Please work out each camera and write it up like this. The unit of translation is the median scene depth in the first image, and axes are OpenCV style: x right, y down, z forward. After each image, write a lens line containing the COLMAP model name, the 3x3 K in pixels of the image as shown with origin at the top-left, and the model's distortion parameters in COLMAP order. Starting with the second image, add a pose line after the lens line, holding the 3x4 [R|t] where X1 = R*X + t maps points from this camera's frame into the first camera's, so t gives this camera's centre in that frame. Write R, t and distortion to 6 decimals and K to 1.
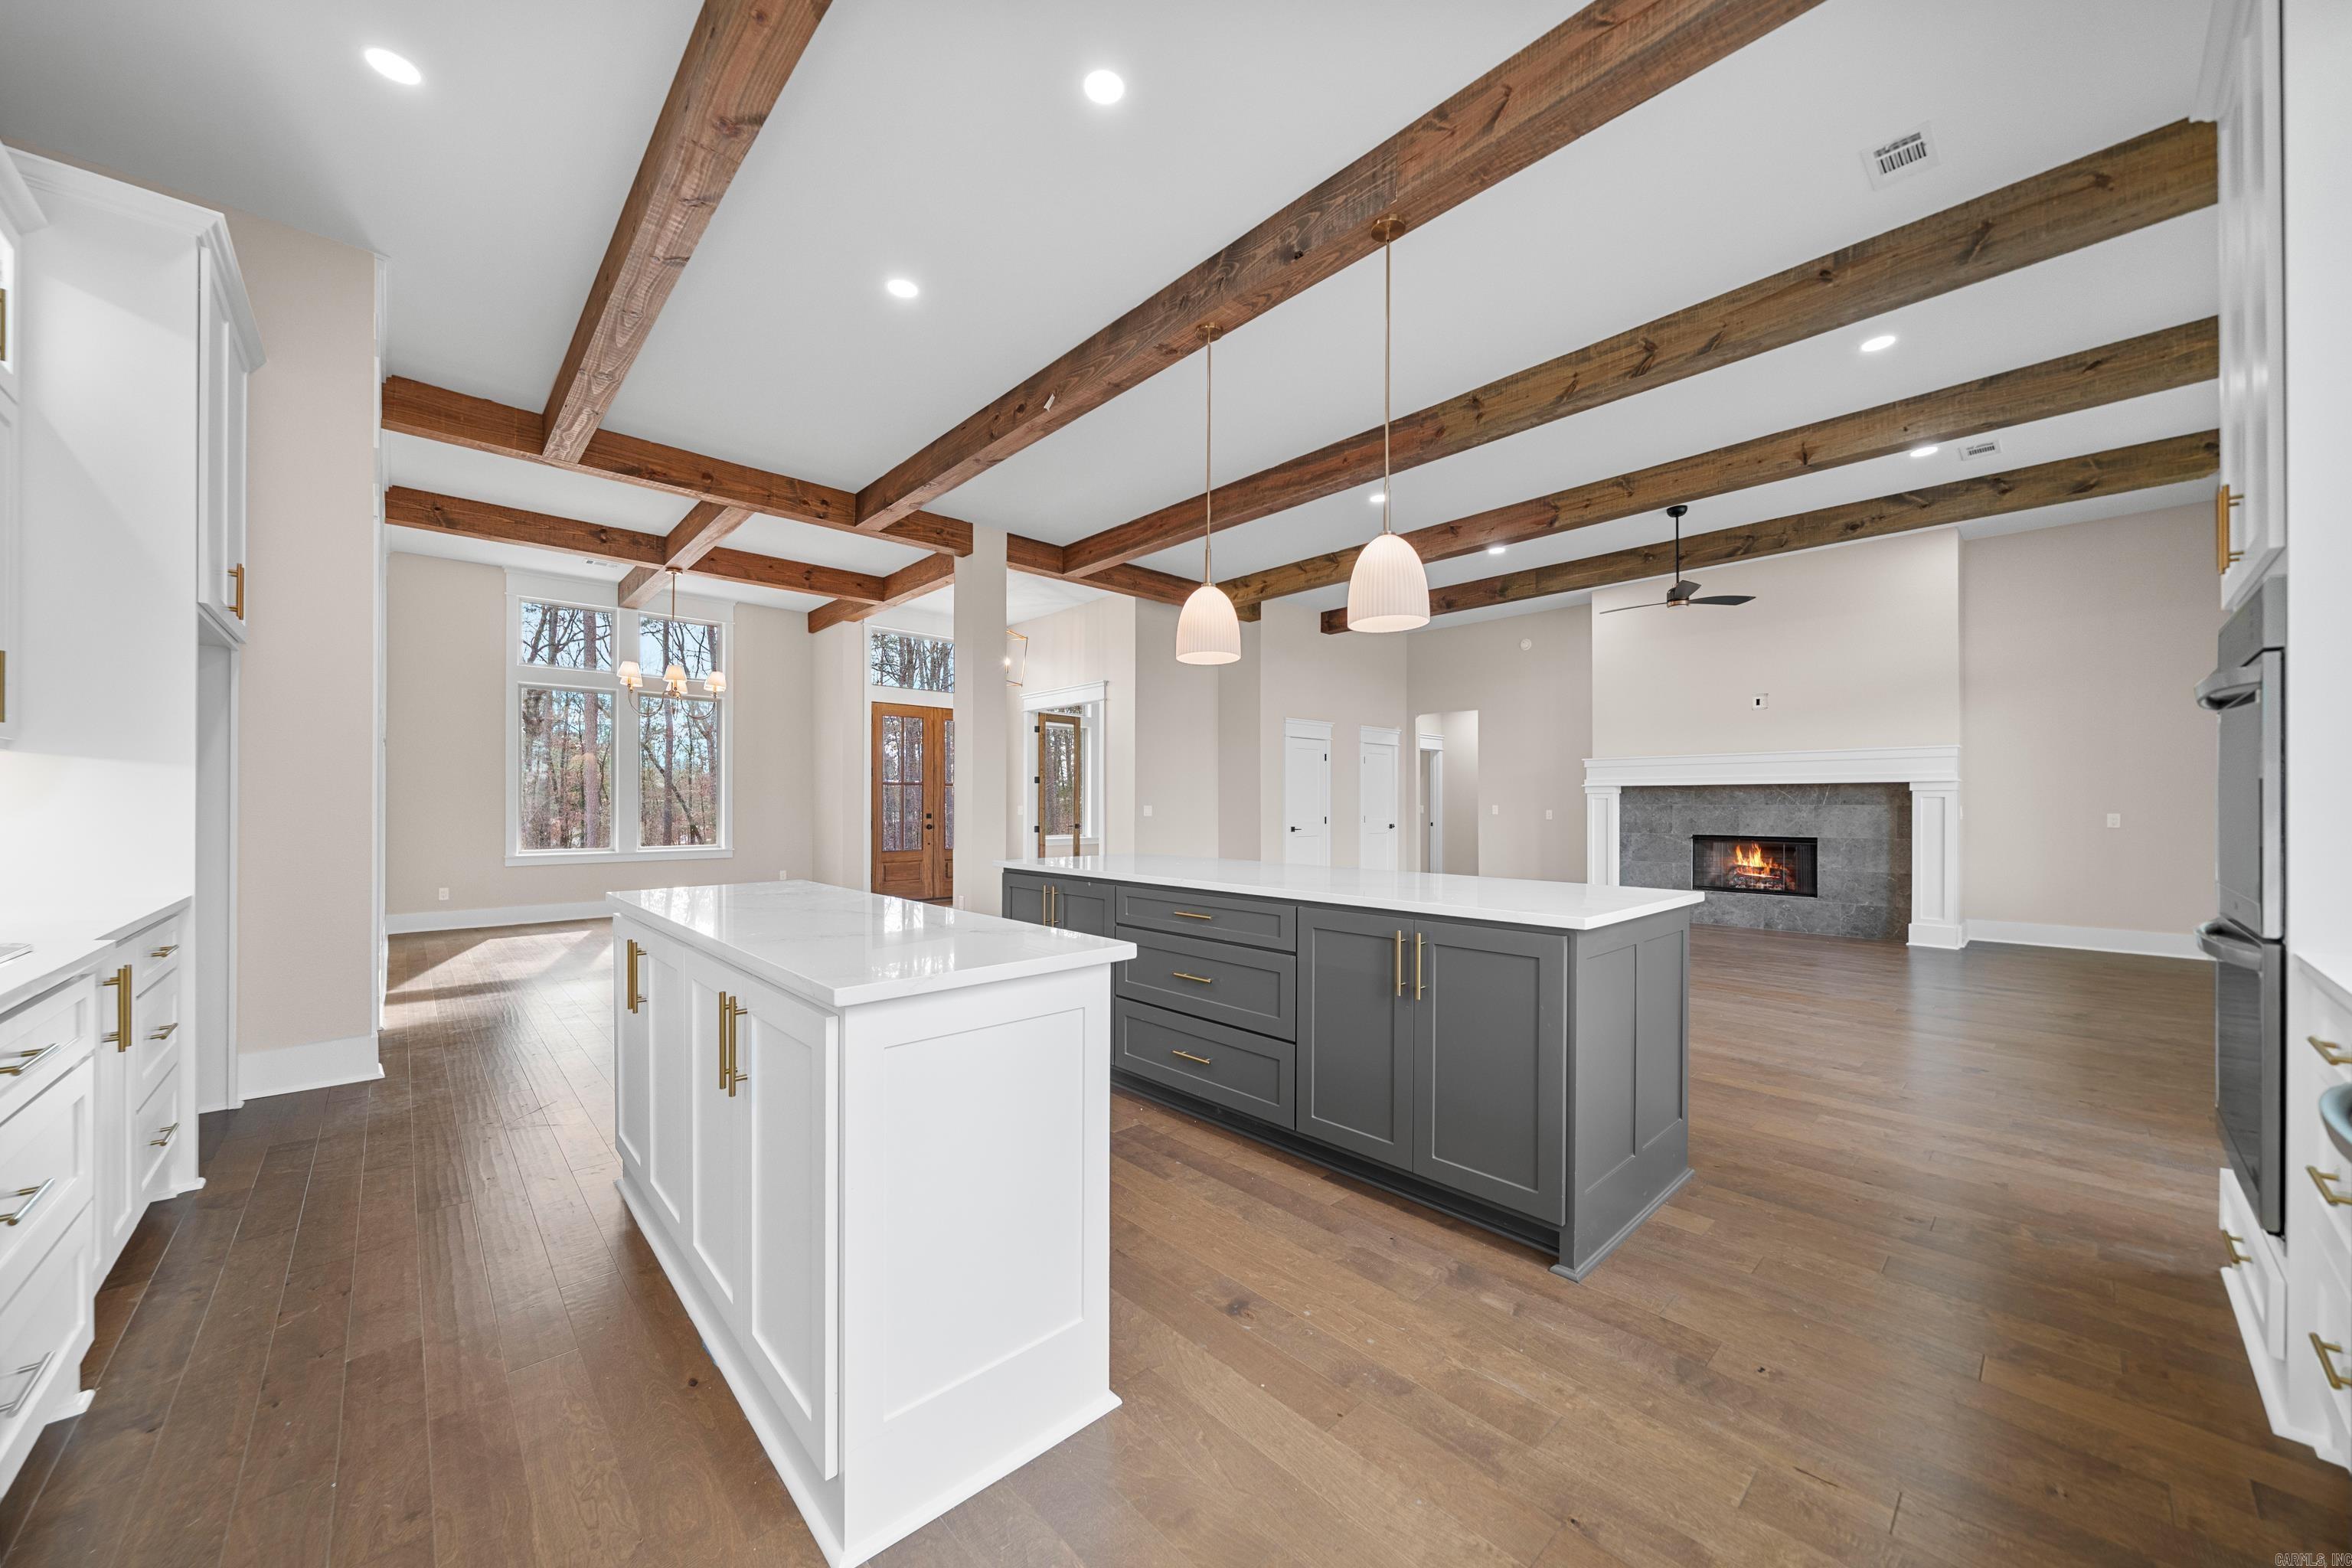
lens RADIAL K [[839.9, 0, 1180.6], [0, 839.9, 805.1], [0, 0, 1]] dist [-0.003120, -0.000039]
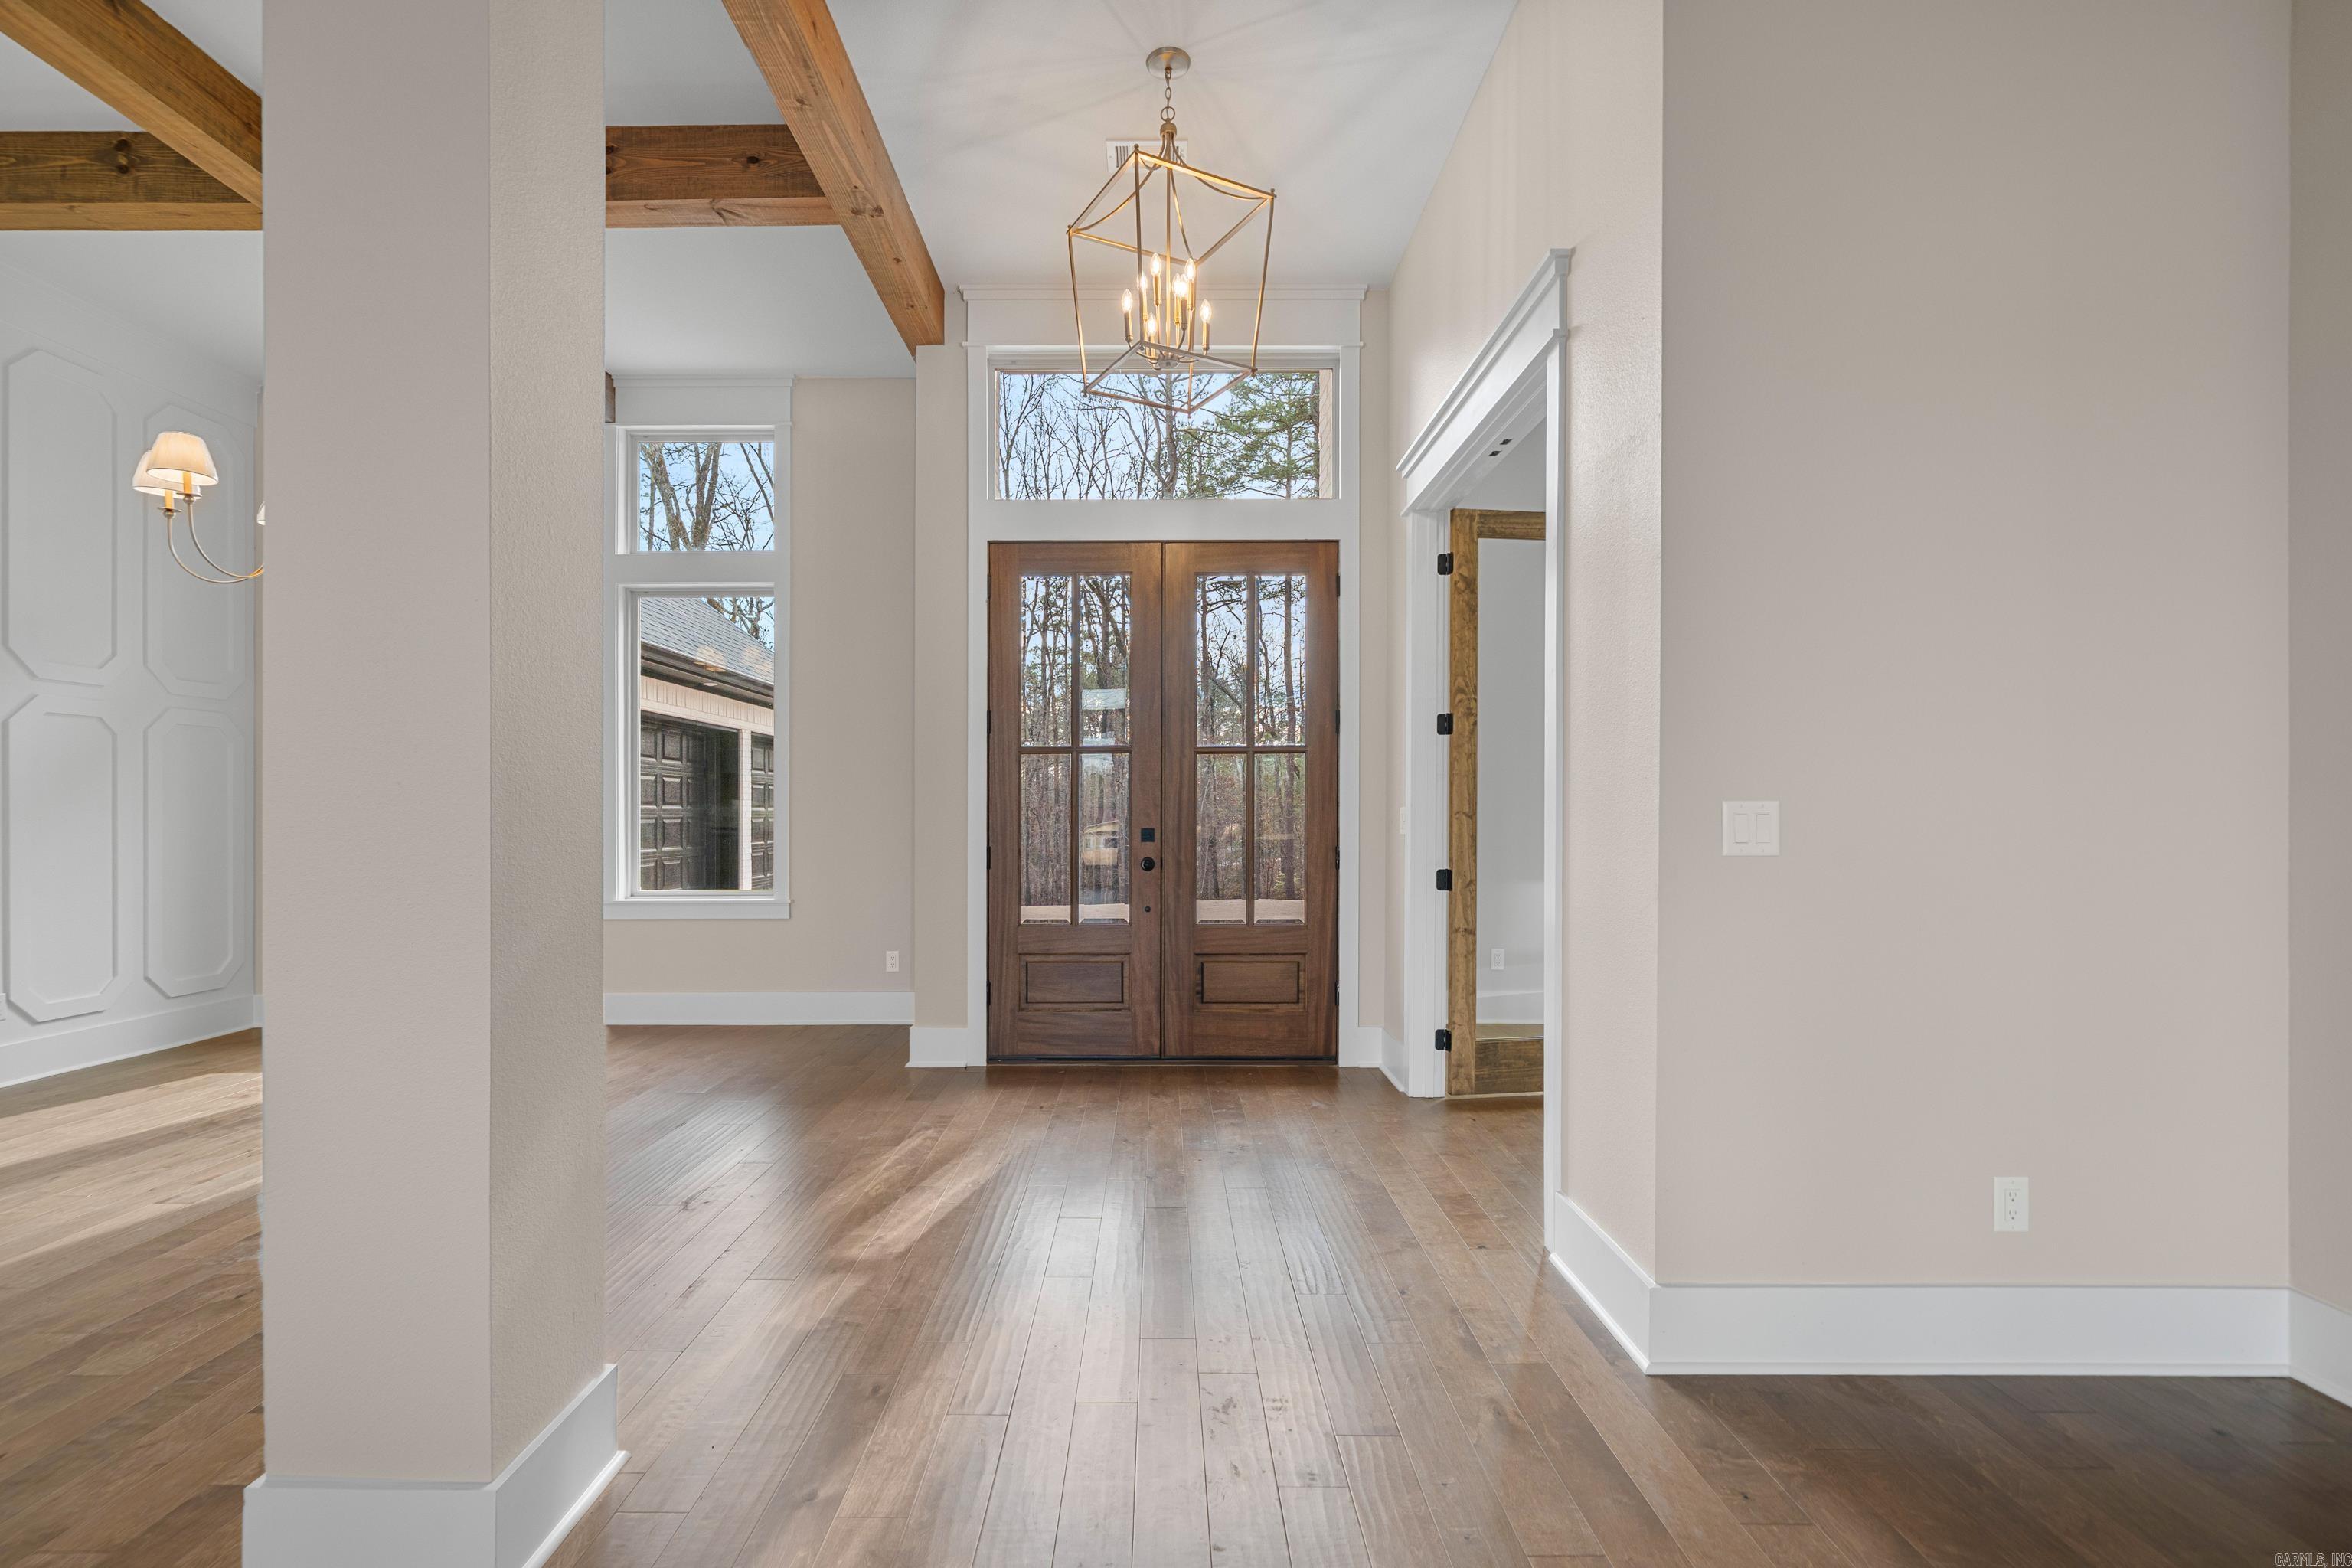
lens RADIAL K [[1064.0, 0, 1138.4], [0, 1064.0, 820.9], [0, 0, 1]] dist [-0.022780, -0.000212]
pose [[0.718159, 0.004663, -0.695863, 0.032630], [0.001729, 0.999963, 0.008485, 0.003480], [0.695877, -0.007297, 0.718124, 0.872541]]
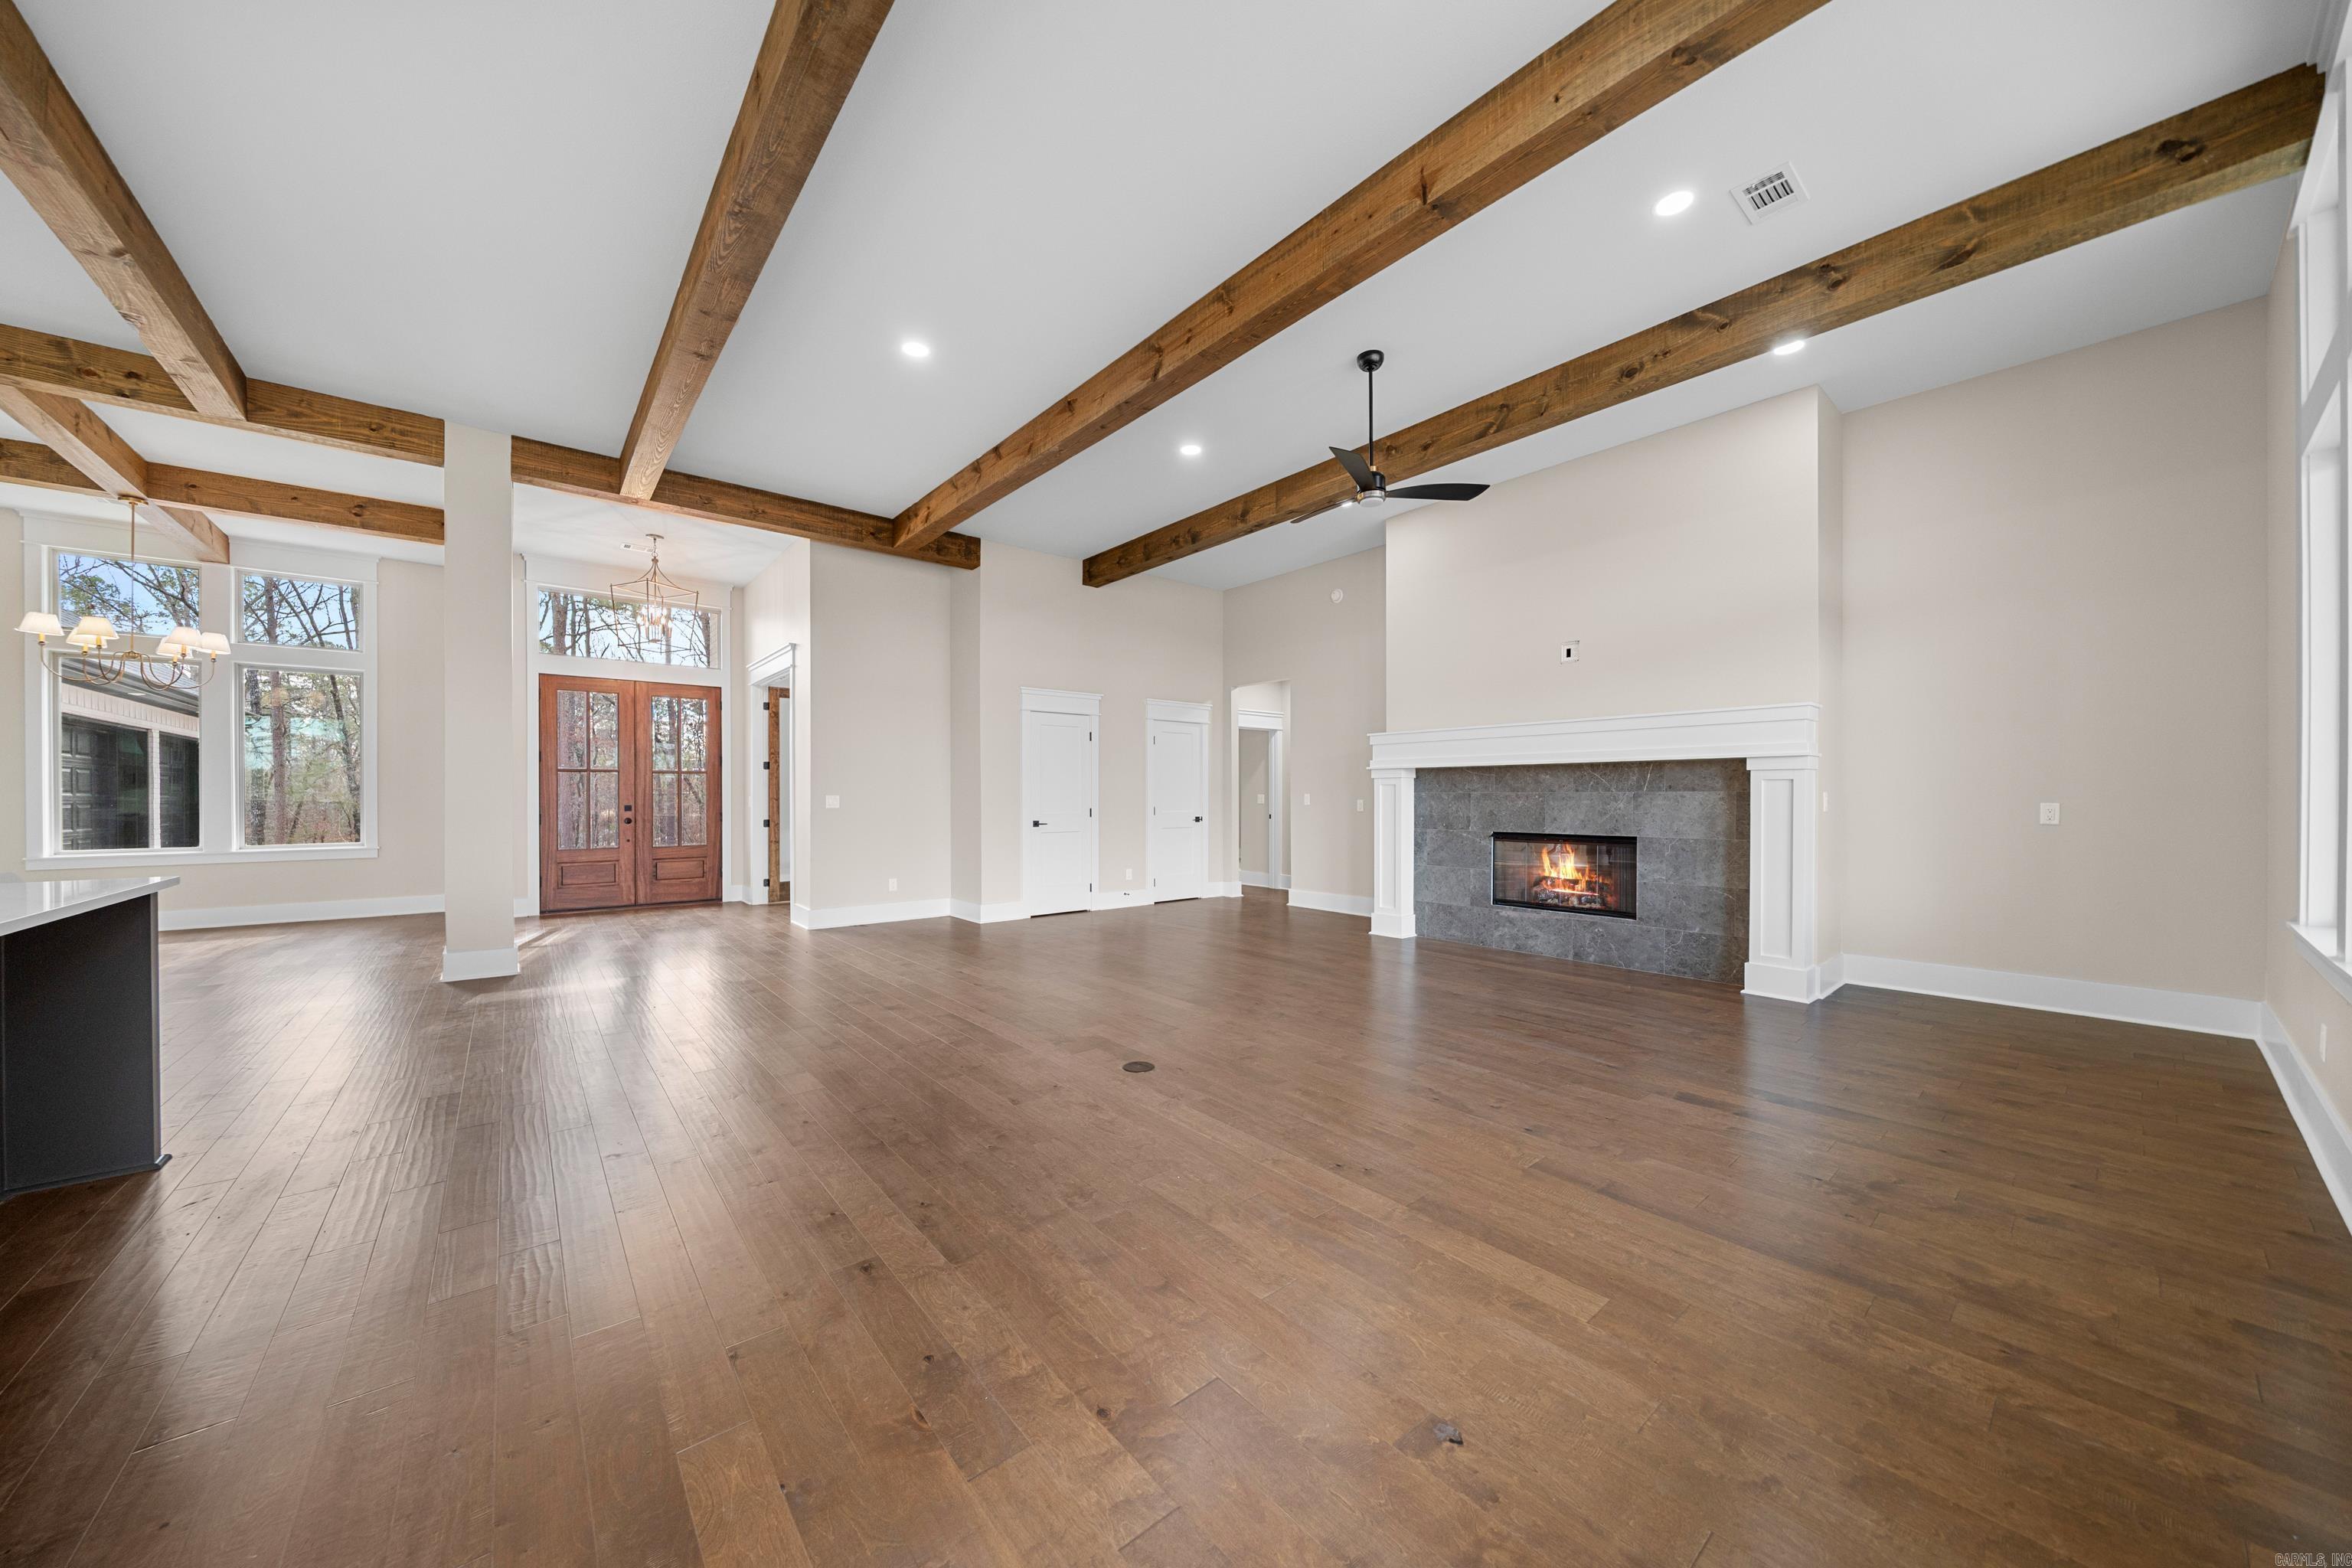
lens RADIAL K [[800.4, 0, 1180.9], [0, 800.4, 800.2], [0, 0, 1]] dist [-0.004533, -0.000198]
pose [[0.998443, -0.002223, -0.055733, 0.406297], [0.002511, 0.999984, 0.005090, 0.002804], [0.055721, -0.005222, 0.998433, 0.291672]]
